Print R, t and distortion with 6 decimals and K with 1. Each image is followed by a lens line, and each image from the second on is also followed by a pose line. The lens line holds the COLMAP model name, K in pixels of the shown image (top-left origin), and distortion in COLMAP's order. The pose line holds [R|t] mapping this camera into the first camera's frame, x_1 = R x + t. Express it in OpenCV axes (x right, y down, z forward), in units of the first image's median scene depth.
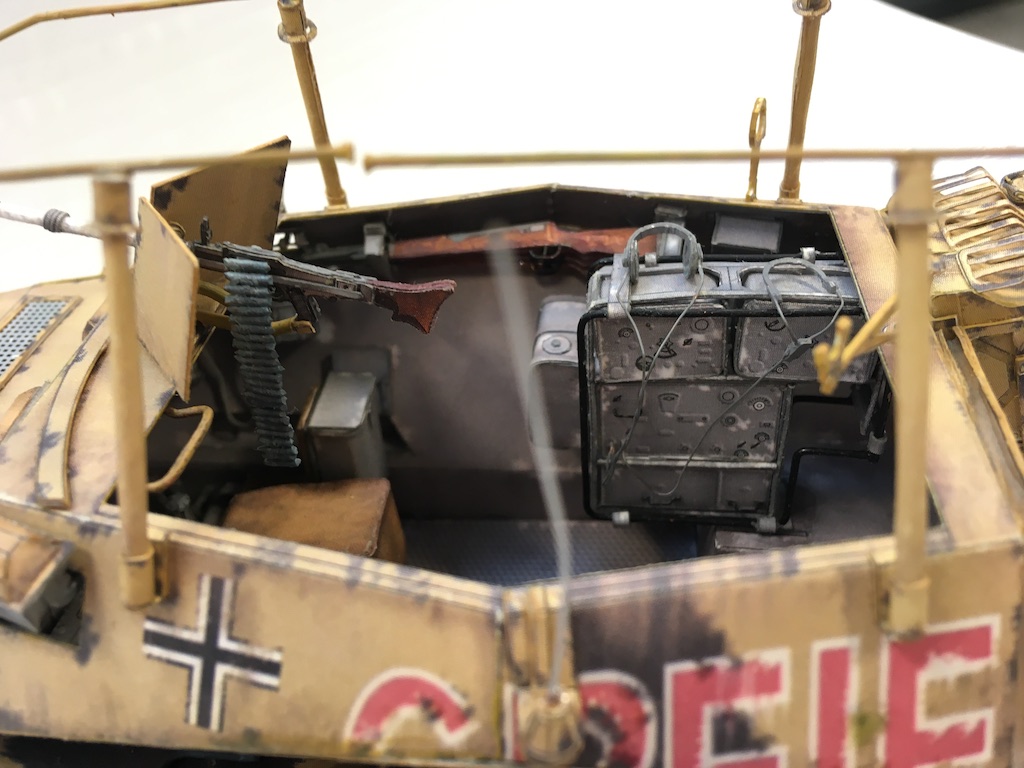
lens RADIAL K [[910.3, 0, 512.4], [0, 910.3, 386.5], [0, 0, 1]] dist [0.135801, -0.289246]
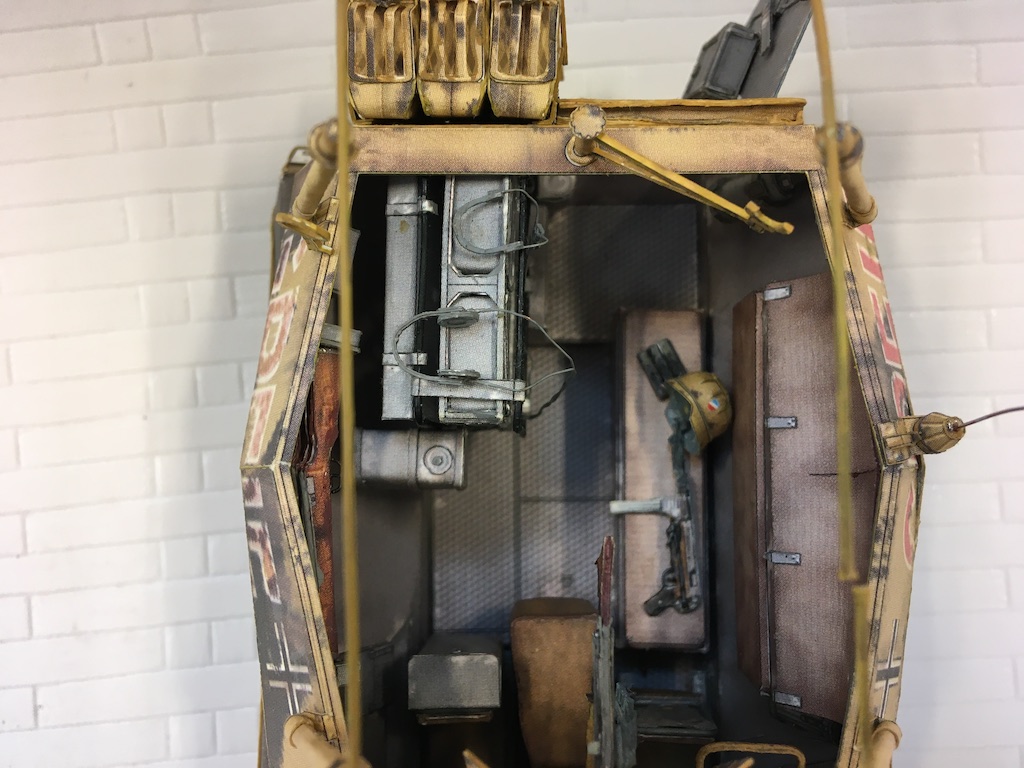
lens RADIAL K [[910.3, 0, 512.4], [0, 910.3, 386.5], [0, 0, 1]] dist [0.135801, -0.289246]
pose [[-0.093290, -0.982515, 0.161128, -0.065055], [0.619138, 0.069490, 0.782202, -1.259476], [-0.779721, 0.172732, 0.601829, 0.523451]]
